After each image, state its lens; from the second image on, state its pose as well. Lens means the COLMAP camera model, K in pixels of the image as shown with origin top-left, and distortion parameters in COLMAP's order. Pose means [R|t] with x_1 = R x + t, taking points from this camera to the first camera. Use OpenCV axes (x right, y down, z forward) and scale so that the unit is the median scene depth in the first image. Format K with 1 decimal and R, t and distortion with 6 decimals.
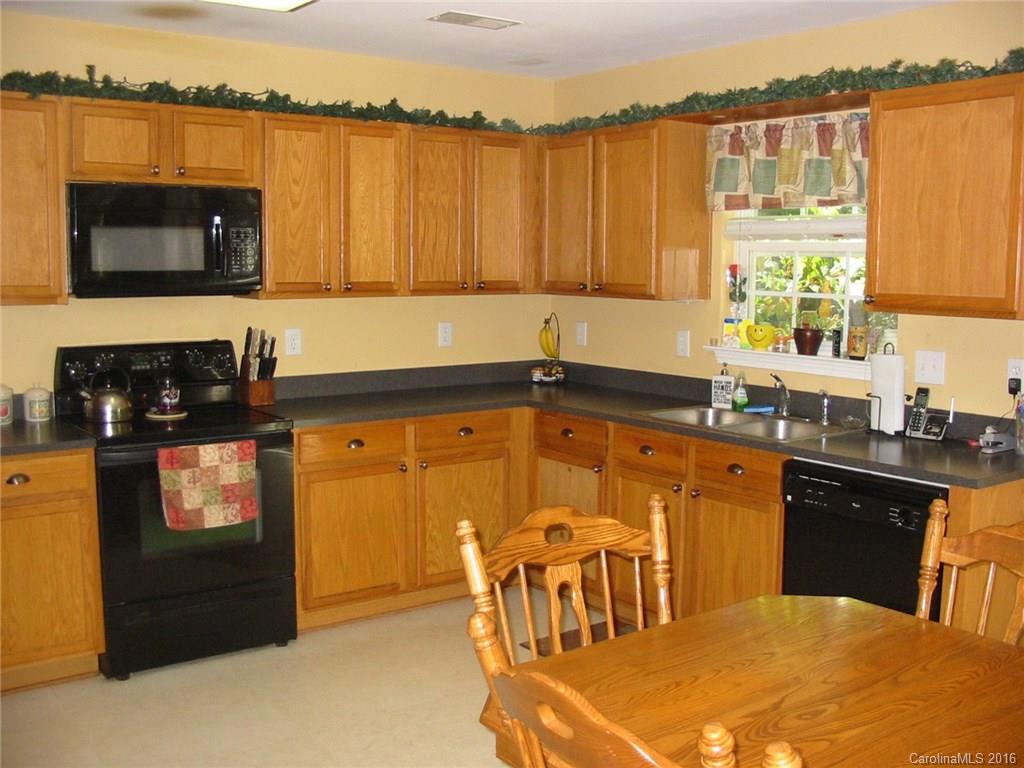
lens RADIAL K [[1064.2, 0, 519.7], [0, 1064.2, 386.9], [0, 0, 1]] dist [-0.181472, 0.224458]
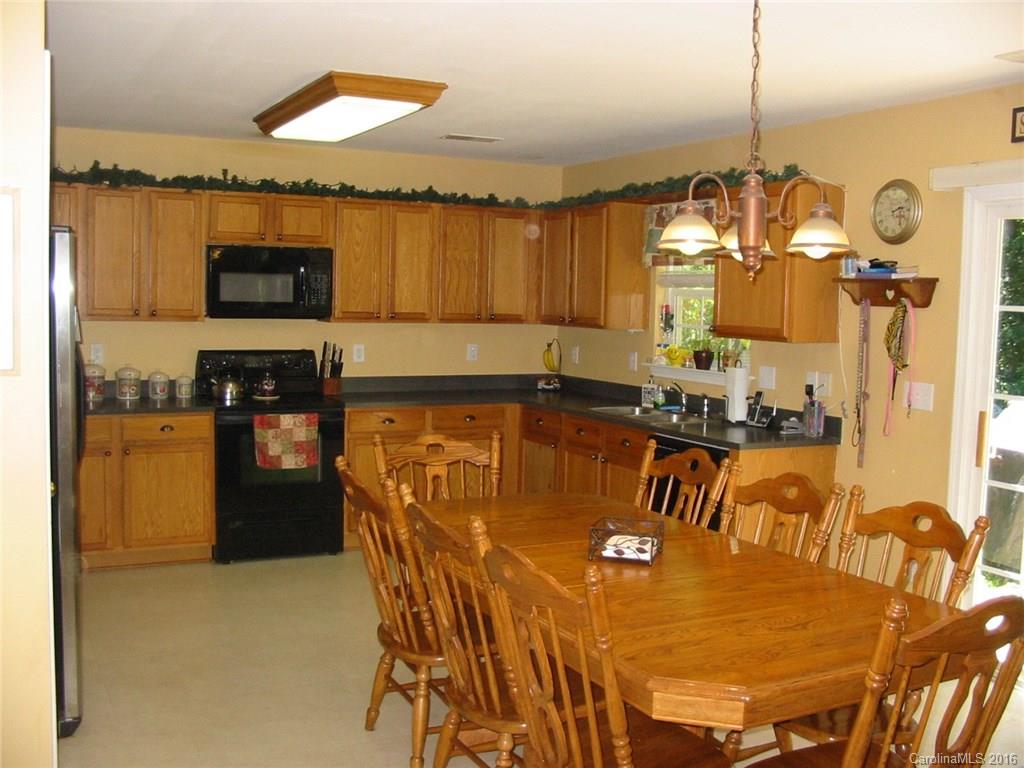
lens RADIAL K [[1064.2, 0, 519.7], [0, 1064.2, 386.9], [0, 0, 1]] dist [-0.181472, 0.224458]
pose [[0.986854, 0.029424, -0.158912, 0.264826], [-0.035299, 0.998789, -0.034273, 0.051200], [0.157711, 0.039432, 0.986698, -0.443722]]
